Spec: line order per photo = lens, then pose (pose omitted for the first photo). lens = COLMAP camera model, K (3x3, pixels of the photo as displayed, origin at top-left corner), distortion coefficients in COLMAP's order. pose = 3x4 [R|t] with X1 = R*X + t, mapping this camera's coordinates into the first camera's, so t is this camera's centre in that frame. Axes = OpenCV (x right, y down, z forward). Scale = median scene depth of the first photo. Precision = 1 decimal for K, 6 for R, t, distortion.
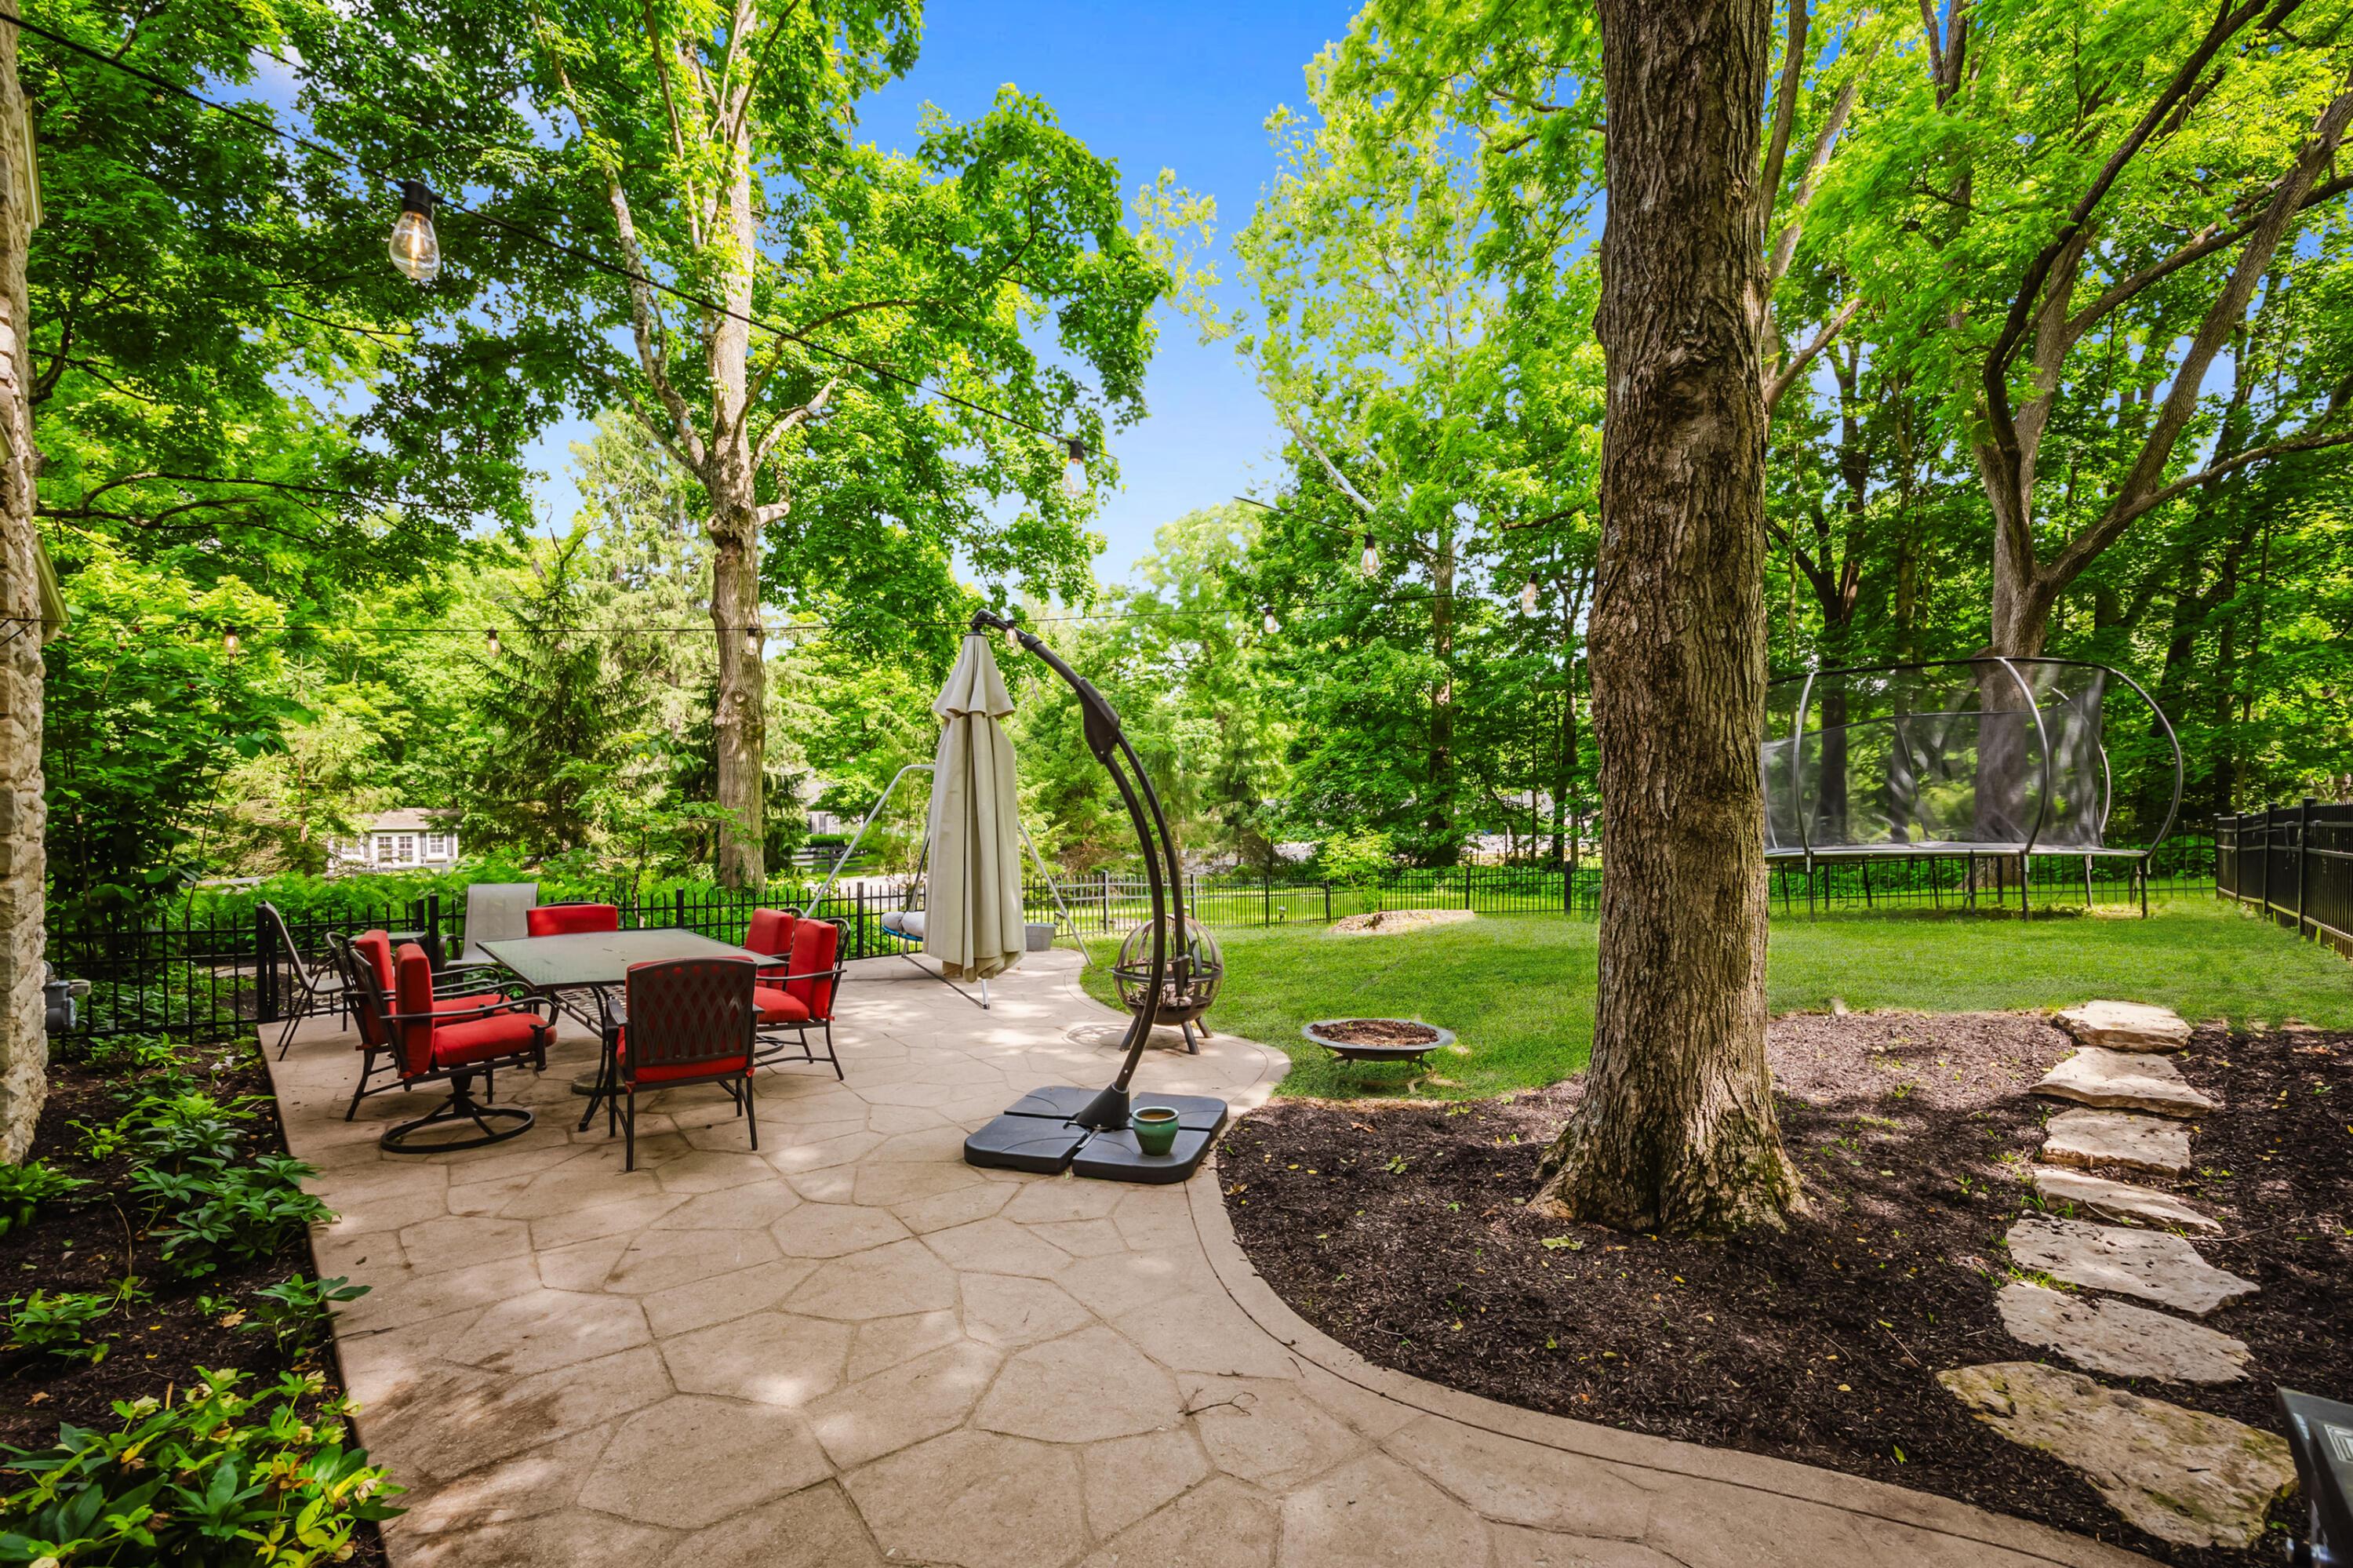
lens RADIAL K [[939.7, 0, 1185.4], [0, 939.7, 849.9], [0, 0, 1]] dist [-0.000694, -0.000239]
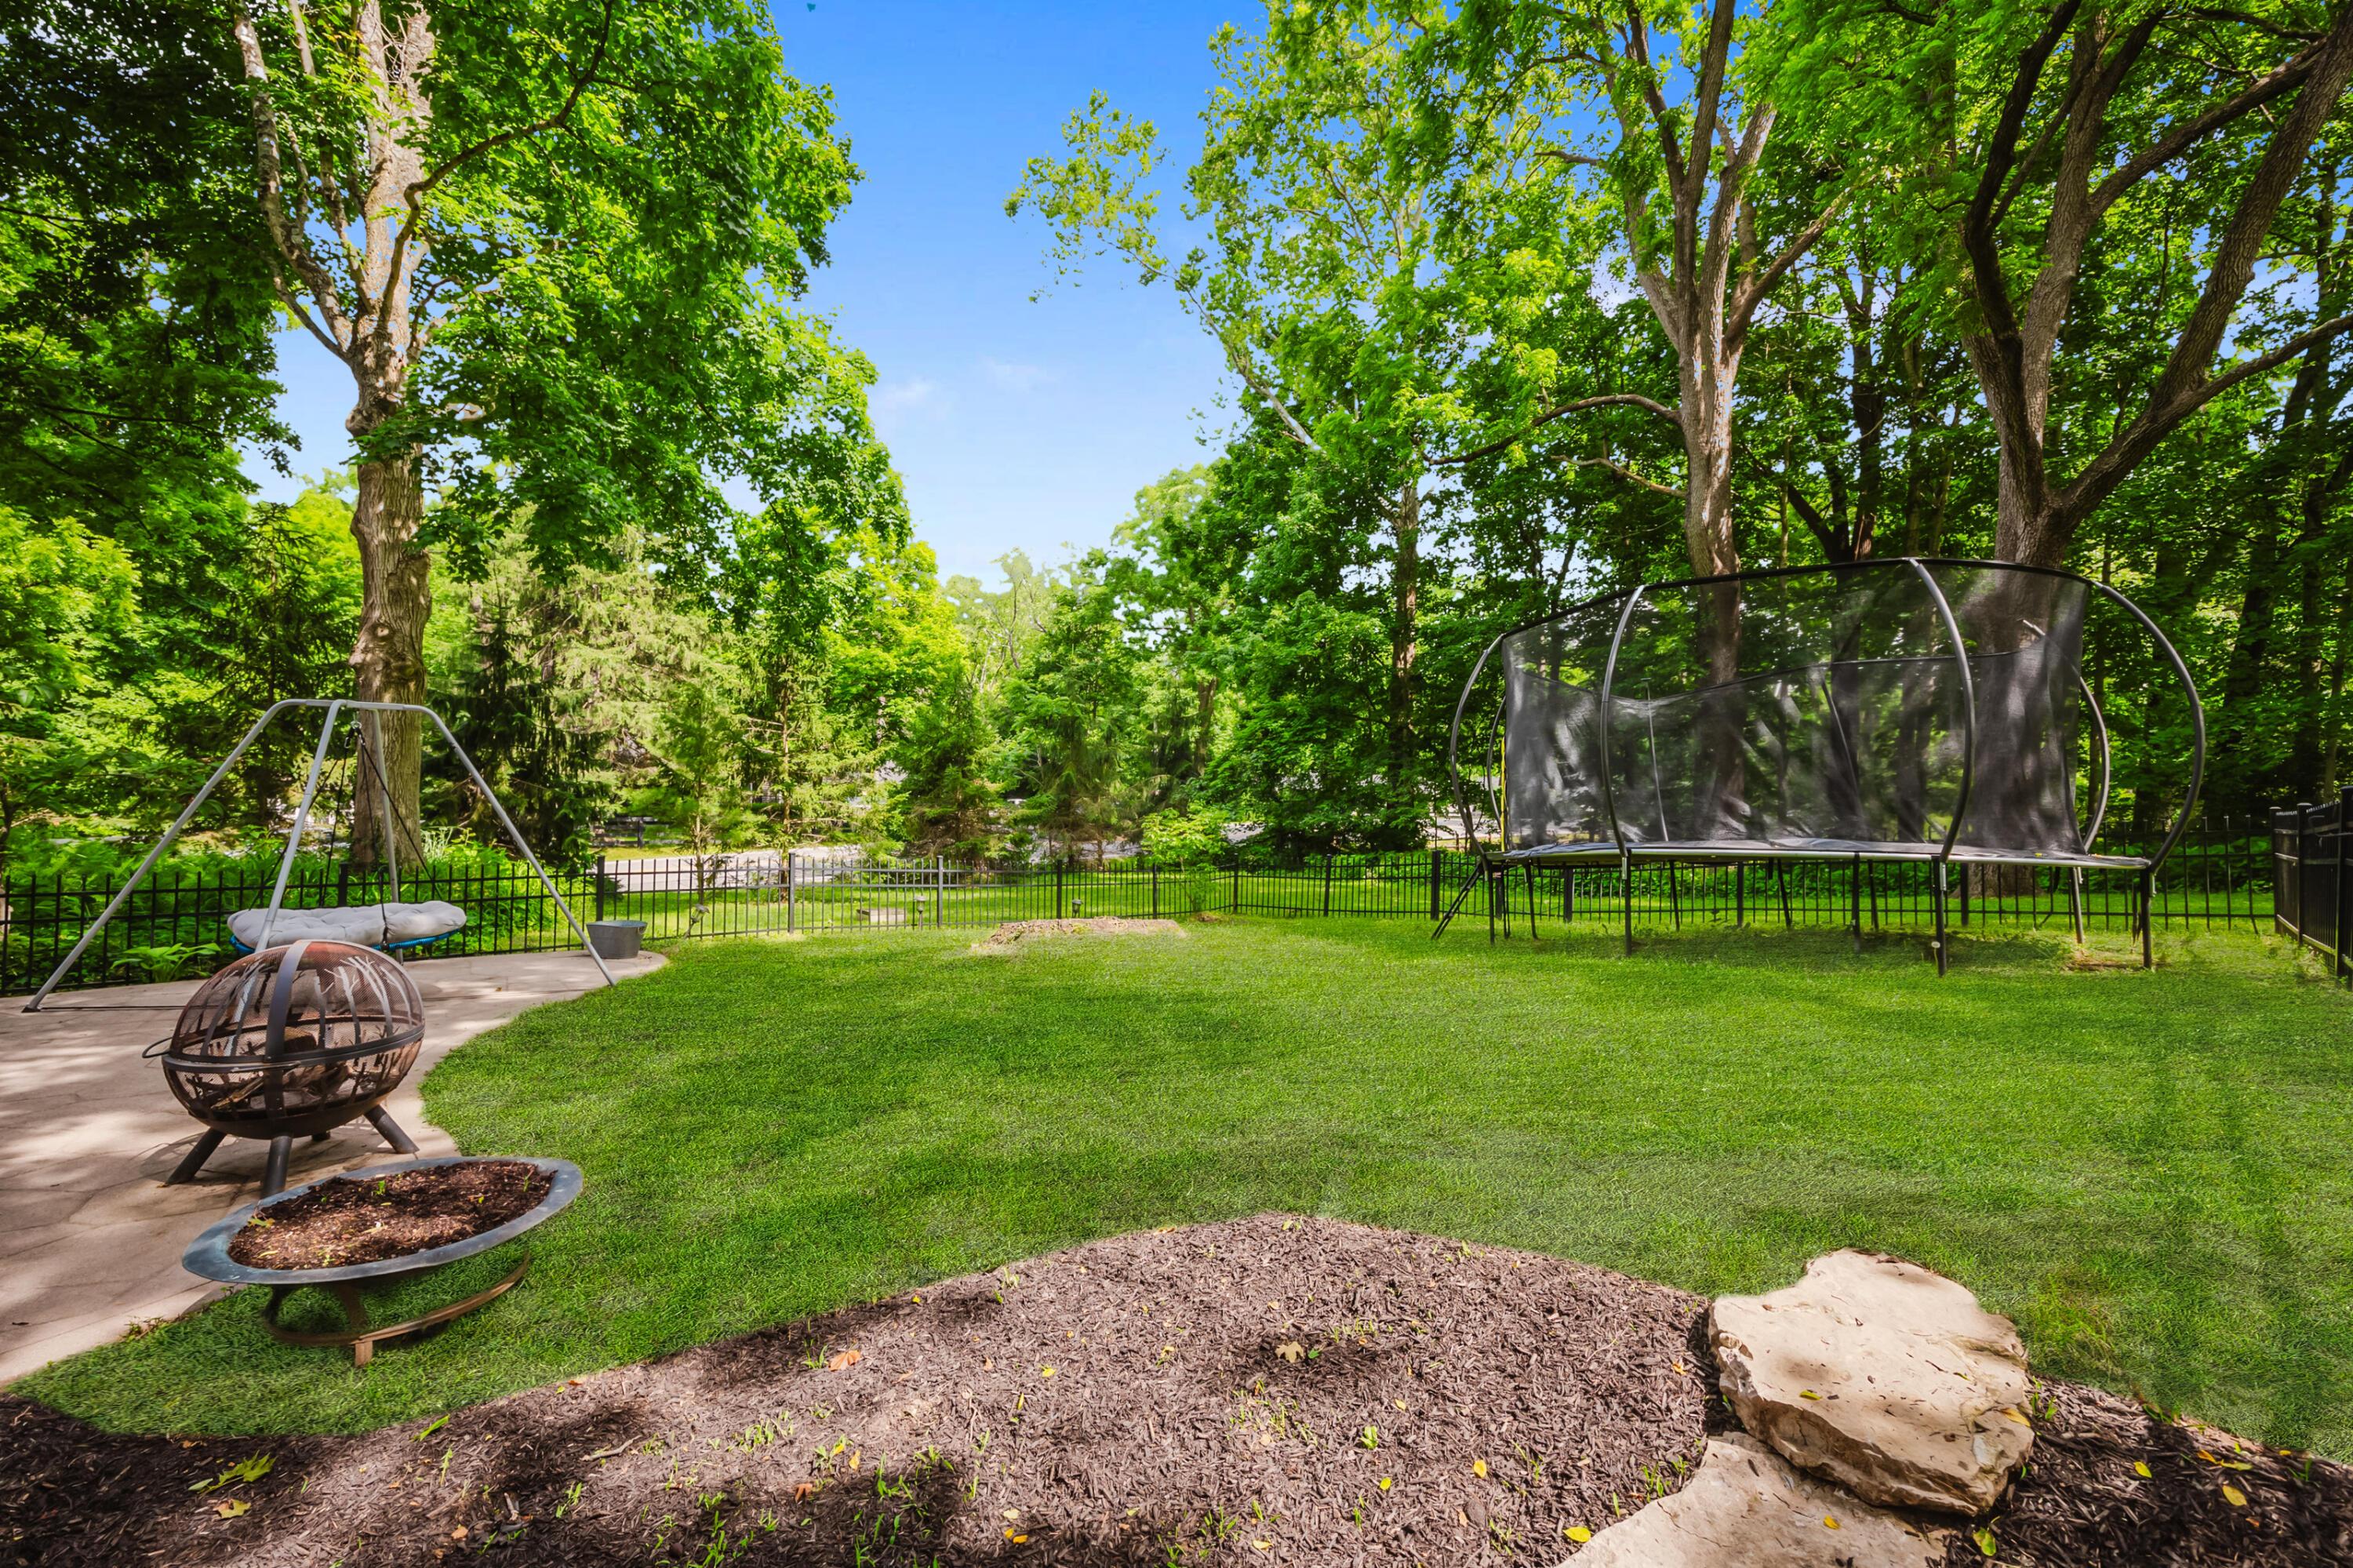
lens RADIAL K [[948.8, 0, 1181.2], [0, 948.8, 794.0], [0, 0, 1]] dist [-0.002520, -0.000069]
pose [[0.998699, 0.018005, -0.047715, 0.197415], [-0.019708, 0.999177, -0.035459, -0.003597], [0.047037, 0.036353, 0.998231, 0.162183]]
